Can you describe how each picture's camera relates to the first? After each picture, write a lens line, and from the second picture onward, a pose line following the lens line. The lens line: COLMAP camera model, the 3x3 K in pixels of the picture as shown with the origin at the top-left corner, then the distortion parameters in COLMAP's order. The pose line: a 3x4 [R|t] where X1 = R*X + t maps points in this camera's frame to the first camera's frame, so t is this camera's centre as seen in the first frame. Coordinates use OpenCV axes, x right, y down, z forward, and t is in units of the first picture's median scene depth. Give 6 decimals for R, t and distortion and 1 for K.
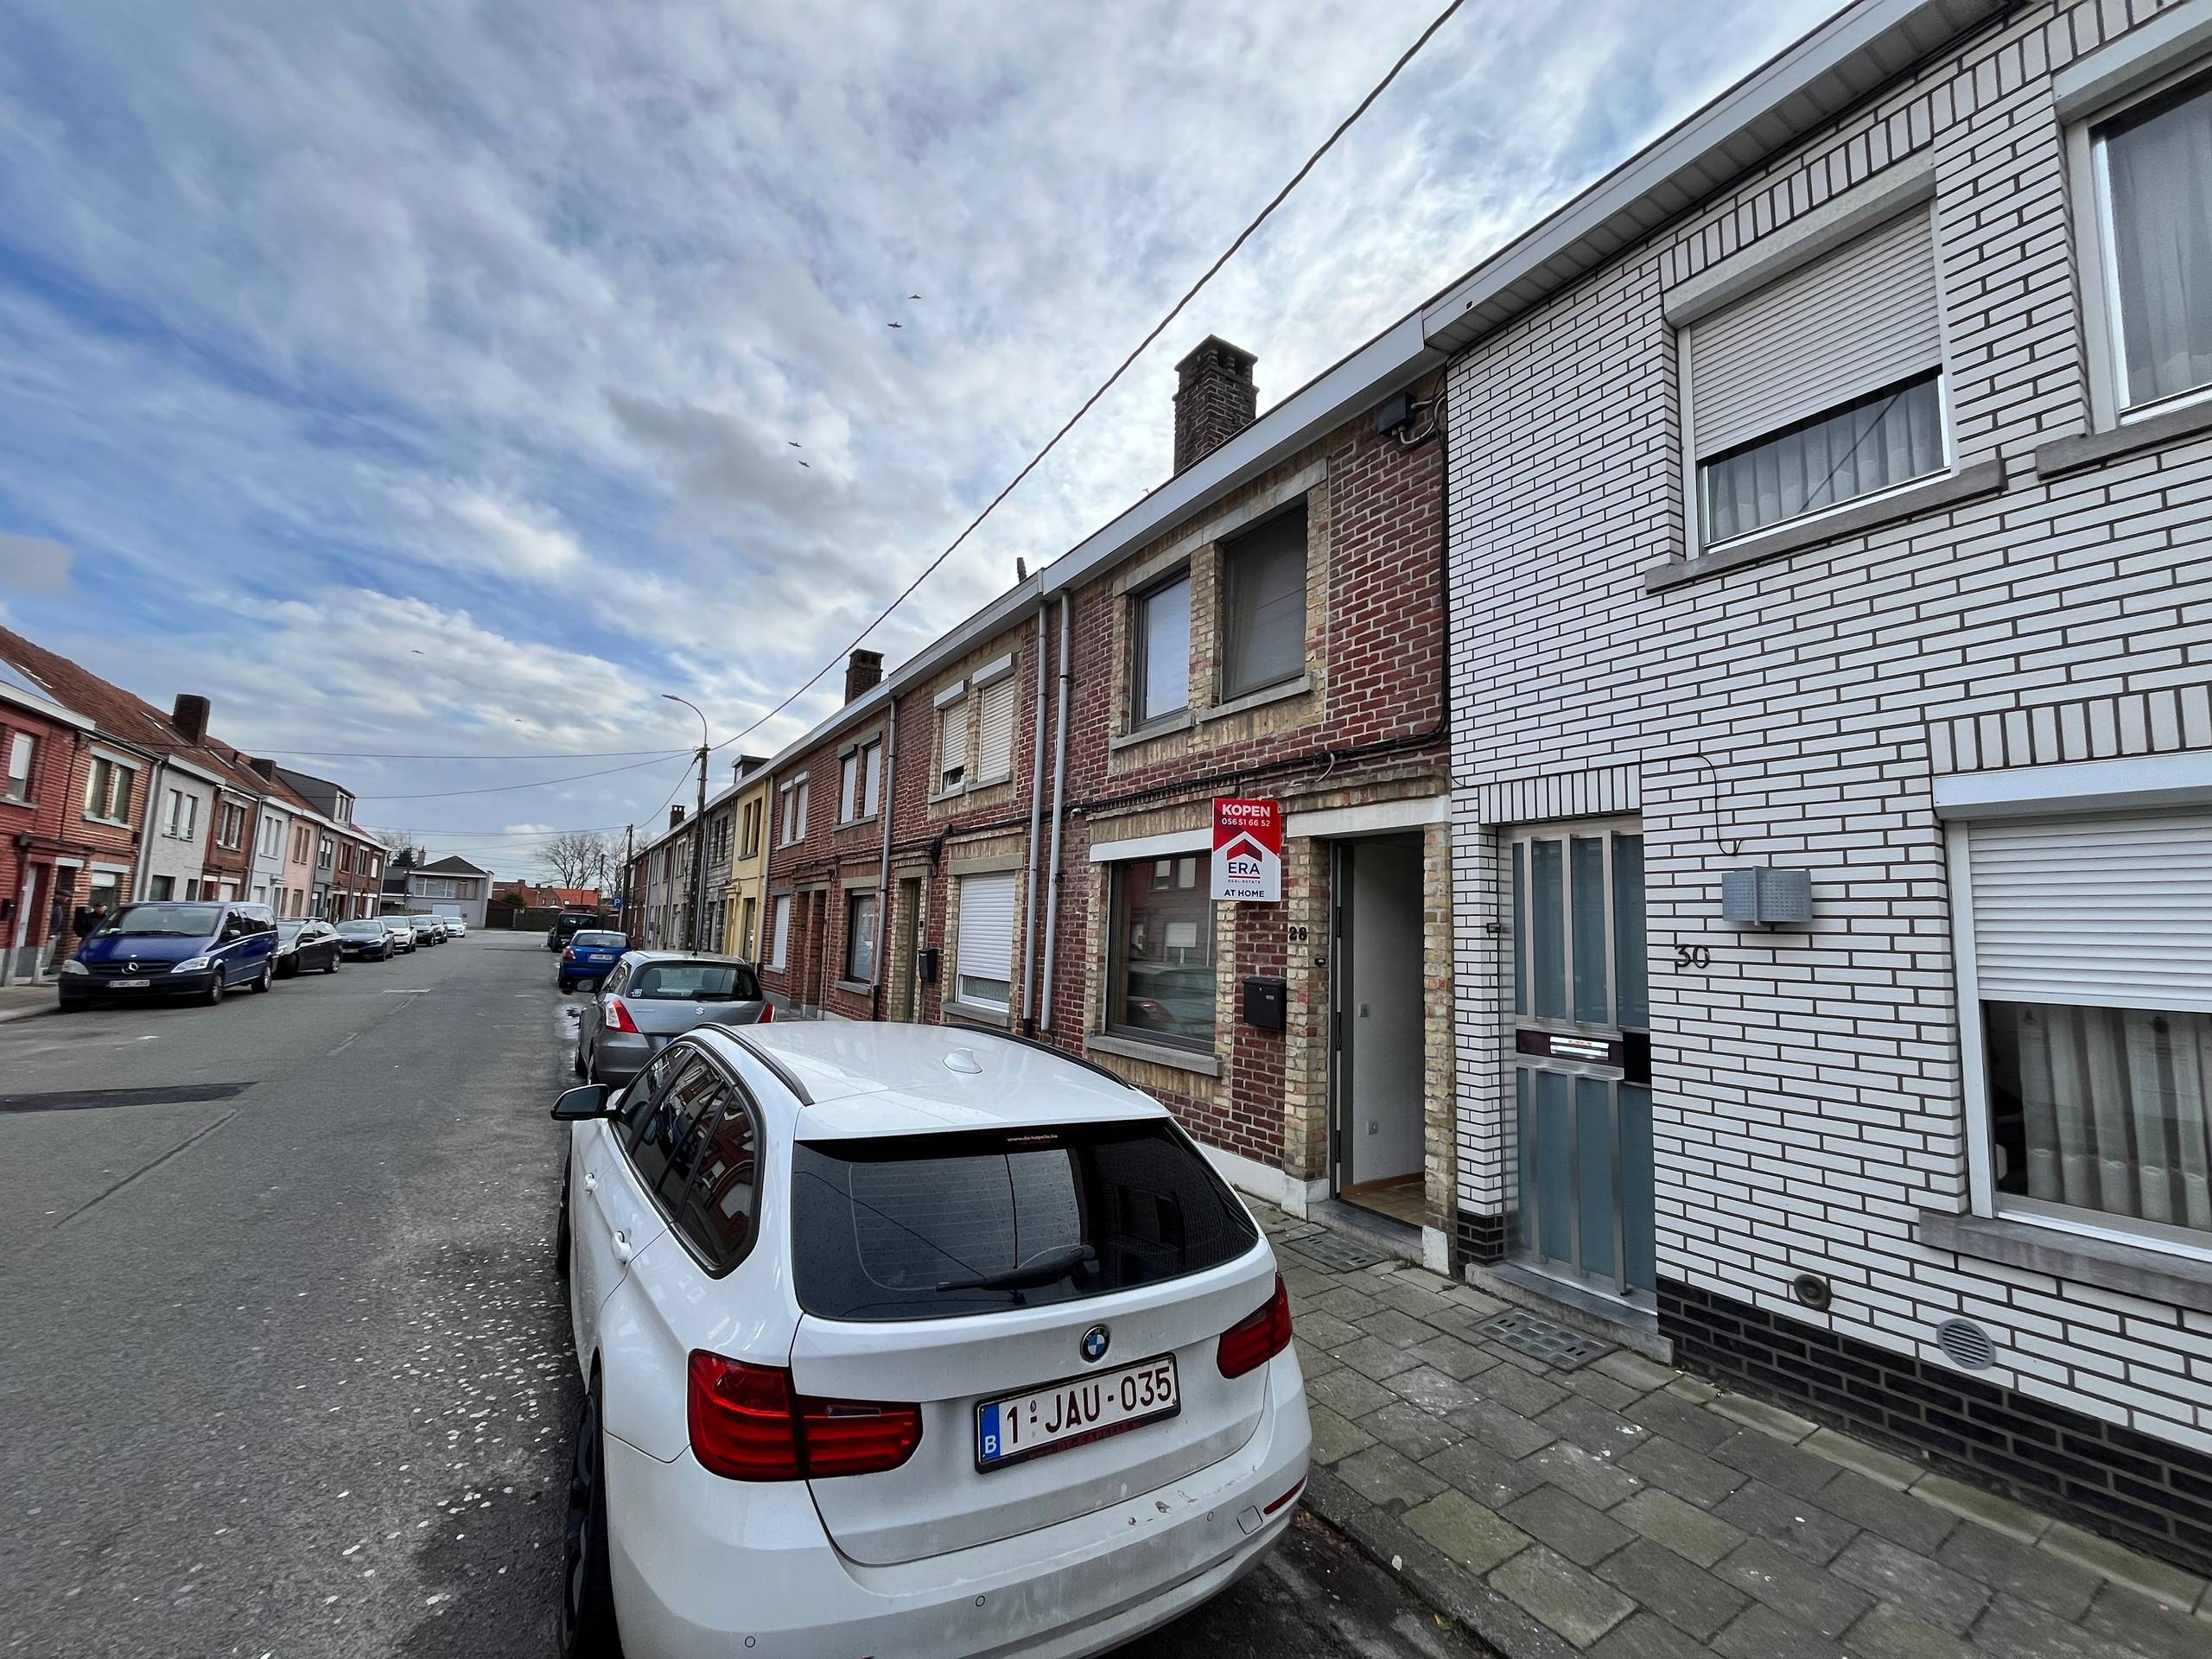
lens RADIAL K [[898.1, 0, 1104.0], [0, 898.1, 829.7], [0, 0, 1]] dist [0.000284, -0.000260]
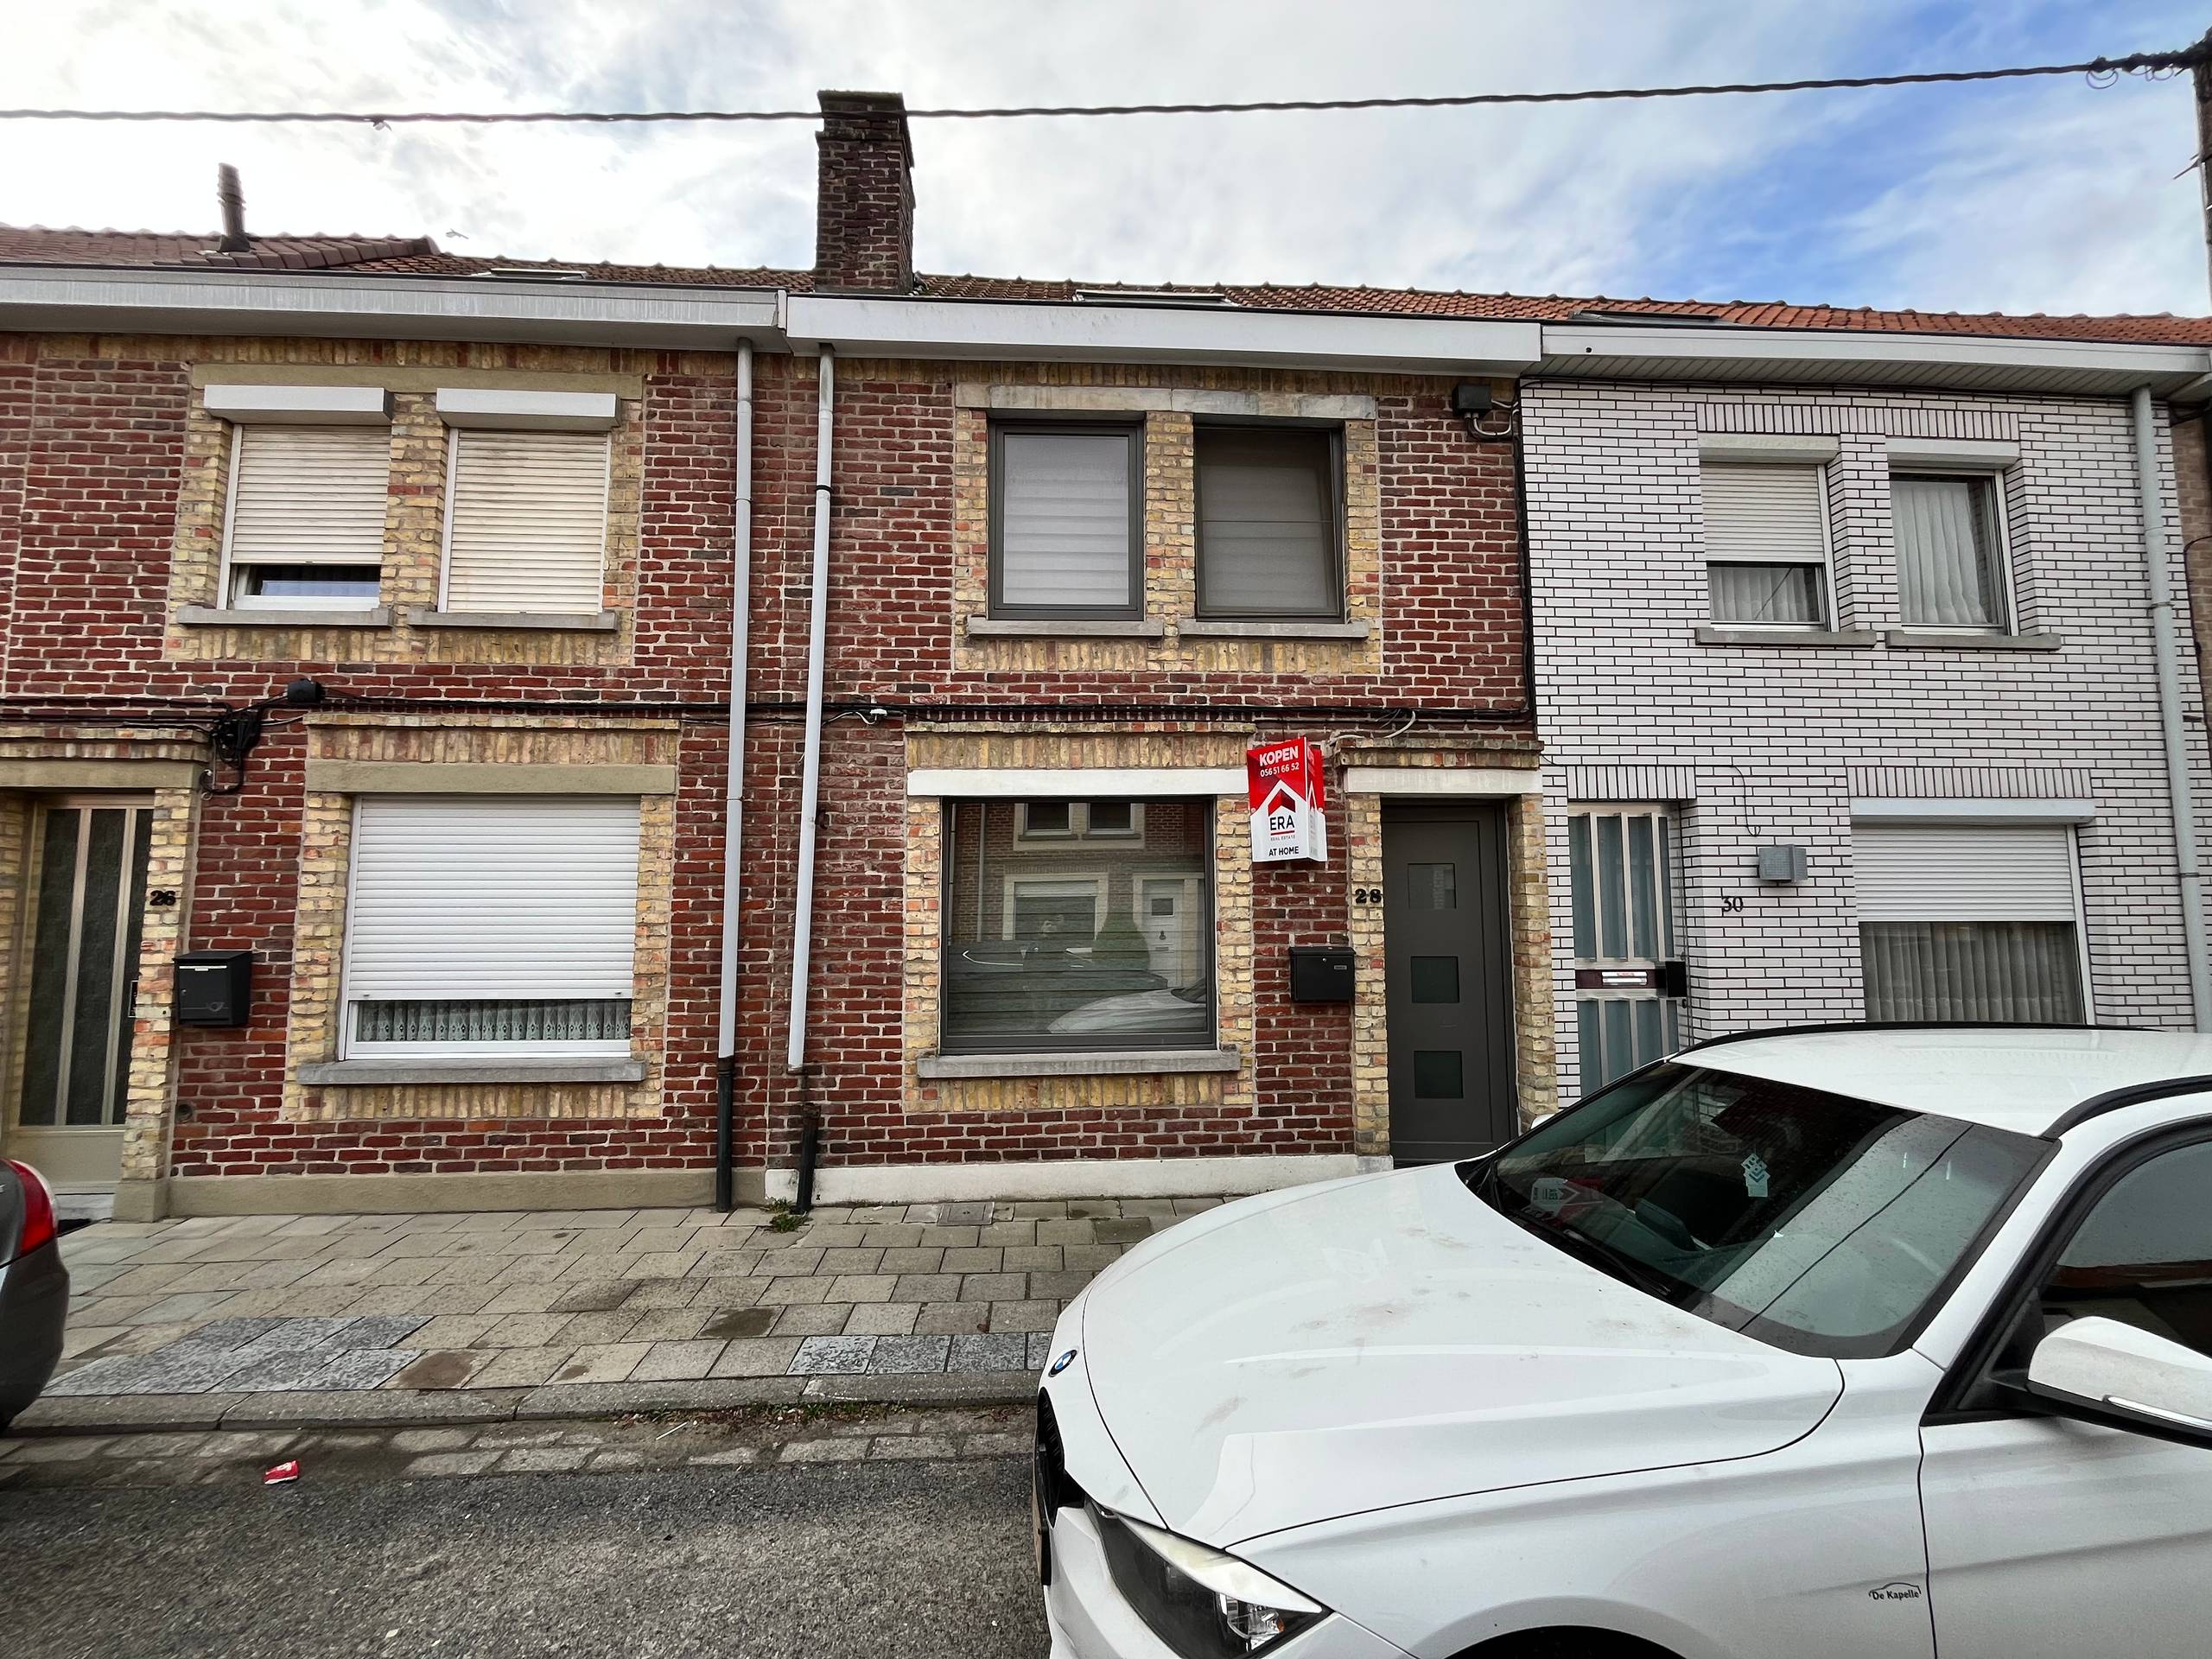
lens RADIAL K [[898.1, 0, 1105.3], [0, 898.1, 835.9], [0, 0, 1]] dist [0.000284, -0.000260]
pose [[0.473092, 0.043839, 0.879922, -0.733210], [-0.081818, 0.996631, -0.005664, 0.080834], [-0.877206, -0.069314, 0.475085, 0.797185]]
